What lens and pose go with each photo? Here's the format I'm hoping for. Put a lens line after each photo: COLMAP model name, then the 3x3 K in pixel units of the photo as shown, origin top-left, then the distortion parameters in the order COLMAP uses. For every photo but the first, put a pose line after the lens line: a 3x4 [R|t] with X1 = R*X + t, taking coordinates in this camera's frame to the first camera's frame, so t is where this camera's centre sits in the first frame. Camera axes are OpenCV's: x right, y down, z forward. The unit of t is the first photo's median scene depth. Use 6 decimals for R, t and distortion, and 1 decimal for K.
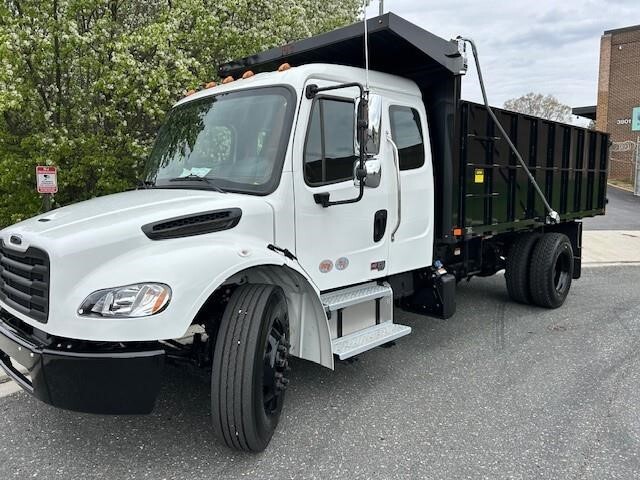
lens RADIAL K [[480.4, 0, 320.0], [0, 480.4, 240.0], [0, 0, 1]] dist [0.049443, -0.000709]
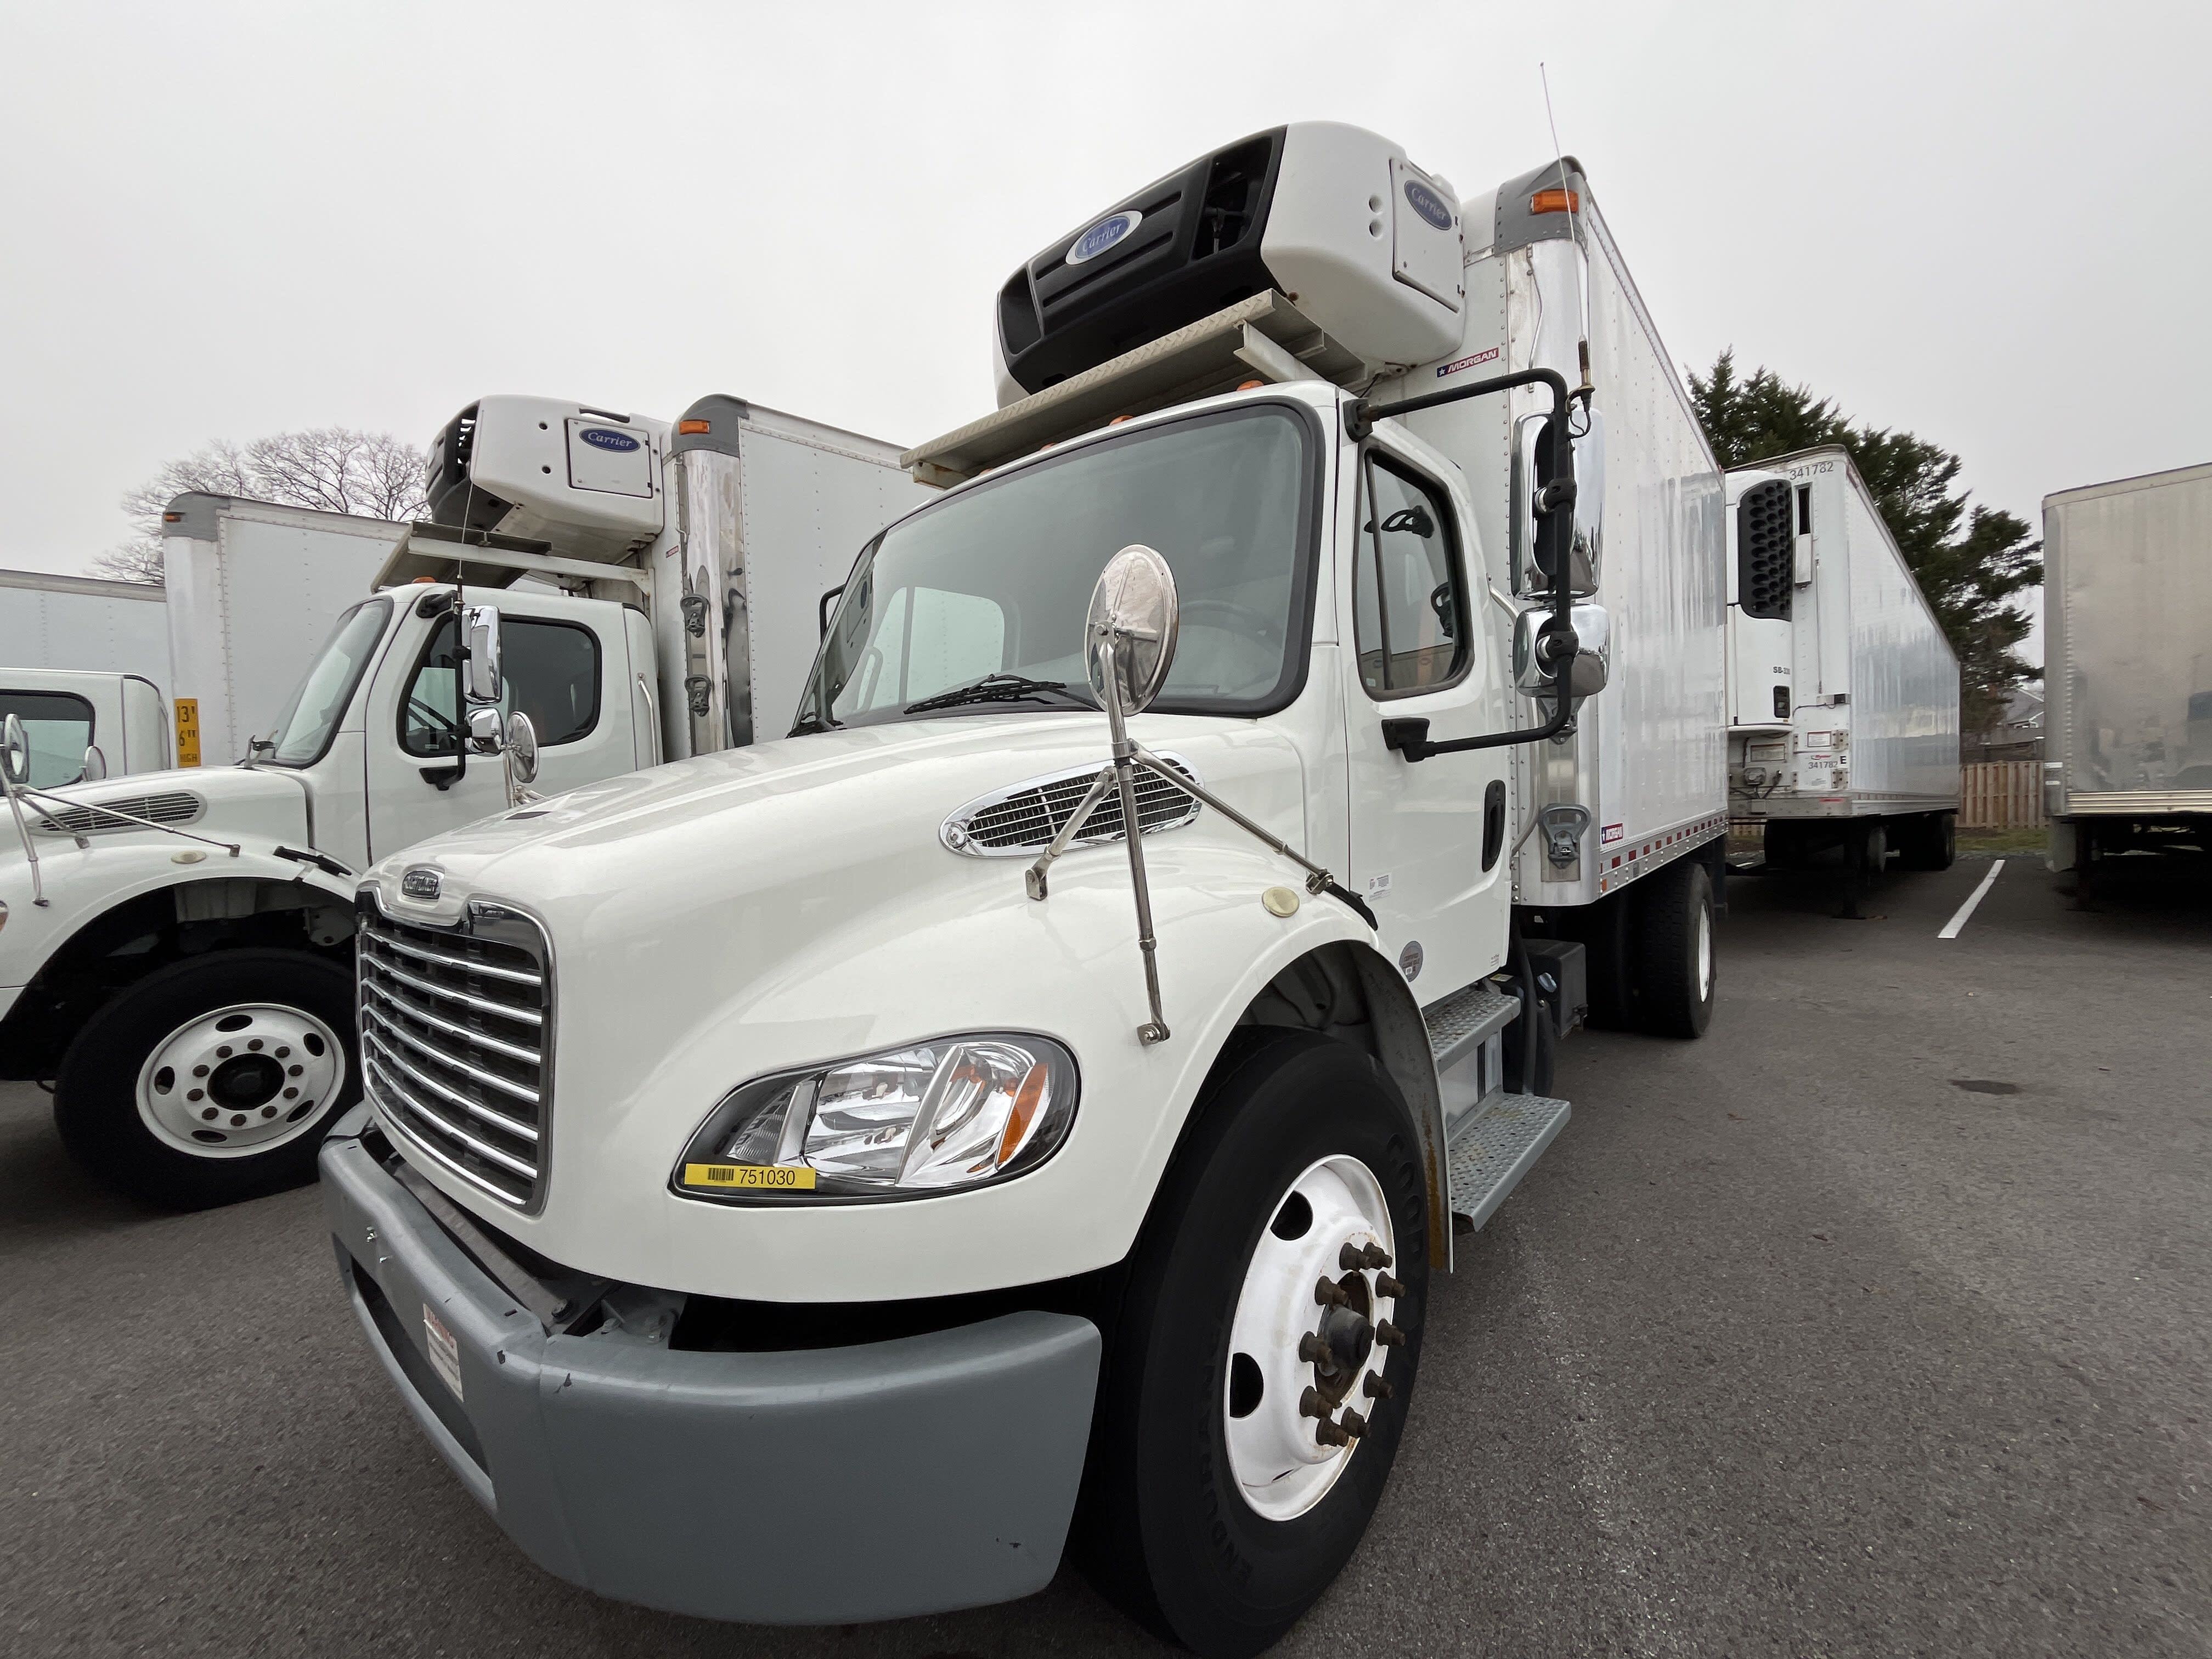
lens RADIAL K [[889.4, 0, 1106.0], [0, 889.4, 829.5], [0, 0, 1]] dist [-0.001299, -0.000085]
pose [[0.996858, -0.025760, 0.074897, -0.259542], [0.031749, 0.996297, -0.079903, 0.020340], [-0.072562, 0.082029, 0.993985, 0.449020]]
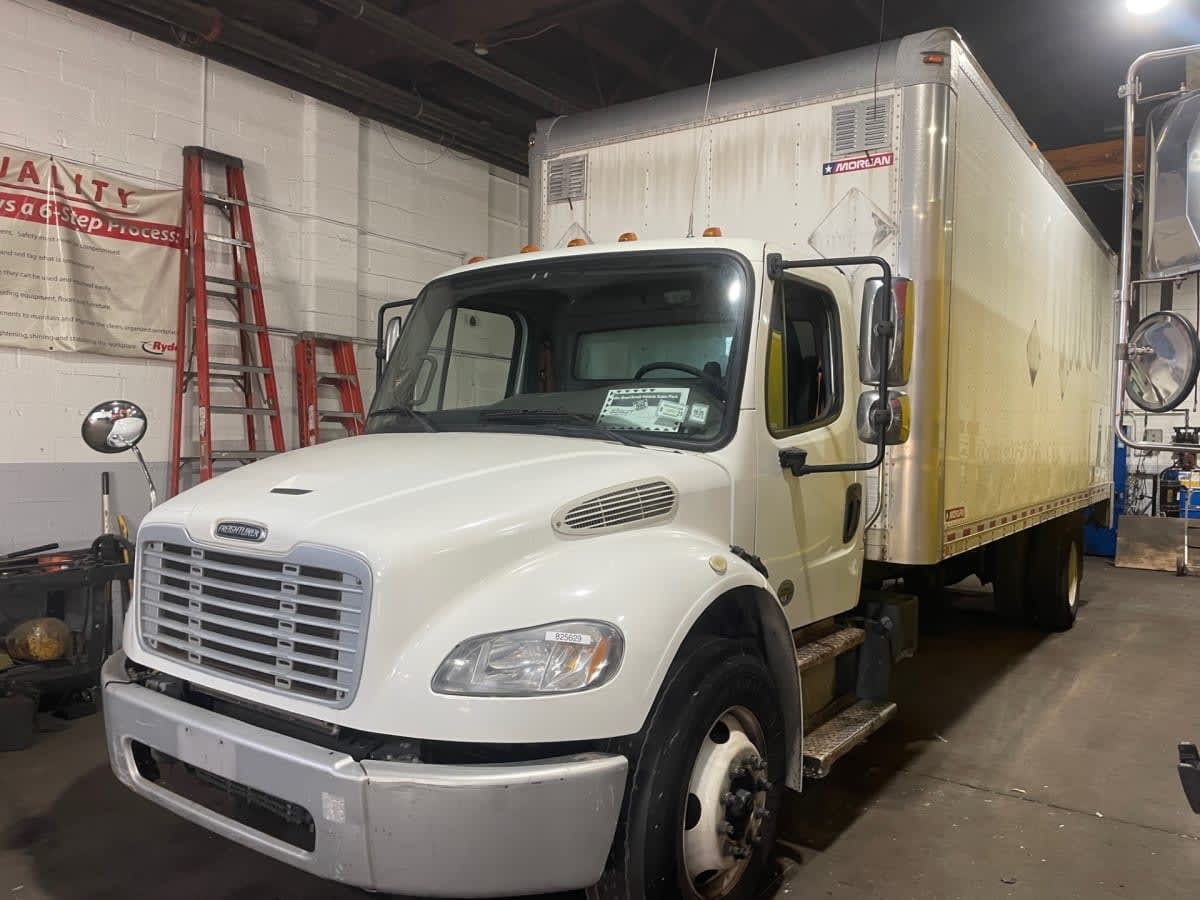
lens RADIAL K [[900.8, 0, 600.0], [0, 900.8, 450.0], [0, 0, 1]] dist [0.049443, -0.000709]
pose [[0.986842, 0.030049, 0.158868, -0.392345], [-0.015657, 0.995721, -0.091080, -0.003948], [-0.160925, 0.087394, 0.983090, 0.043011]]
